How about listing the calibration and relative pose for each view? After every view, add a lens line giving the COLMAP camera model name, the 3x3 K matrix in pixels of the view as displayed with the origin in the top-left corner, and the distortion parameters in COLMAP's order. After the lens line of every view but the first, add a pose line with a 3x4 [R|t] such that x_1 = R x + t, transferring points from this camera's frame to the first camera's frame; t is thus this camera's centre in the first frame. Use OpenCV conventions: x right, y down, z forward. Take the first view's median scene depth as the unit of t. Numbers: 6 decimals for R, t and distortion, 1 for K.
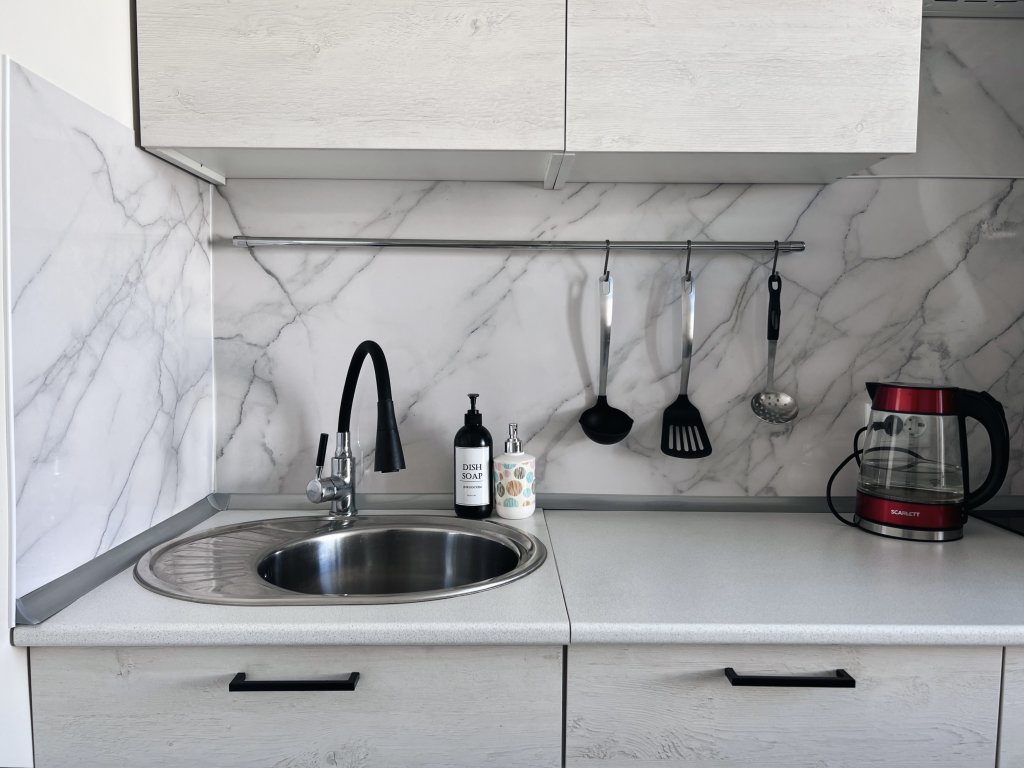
lens RADIAL K [[784.6, 0, 511.9], [0, 784.6, 382.7], [0, 0, 1]] dist [0.035766, -0.018898]
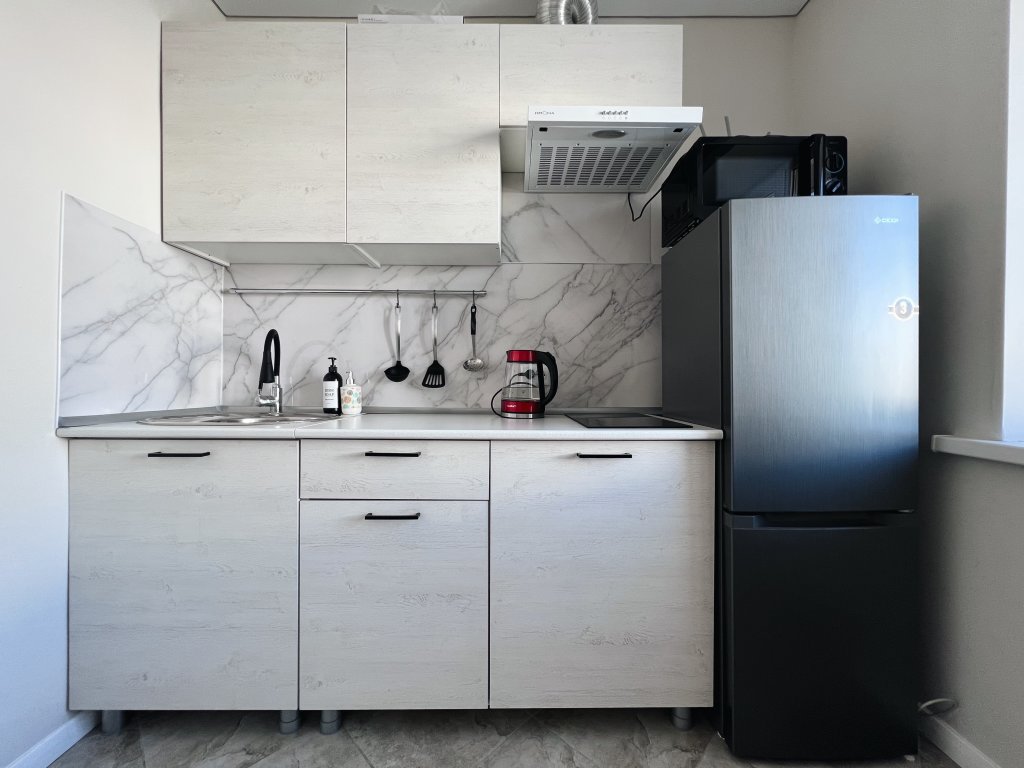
lens RADIAL K [[408.2, 0, 513.4], [0, 408.2, 384.7], [0, 0, 1]] dist [0.000904, 0.000441]
pose [[0.999954, -0.000221, -0.009618, 0.452309], [-0.000360, 0.998179, -0.060323, 0.153148], [0.009614, 0.060324, 0.998133, -0.128627]]
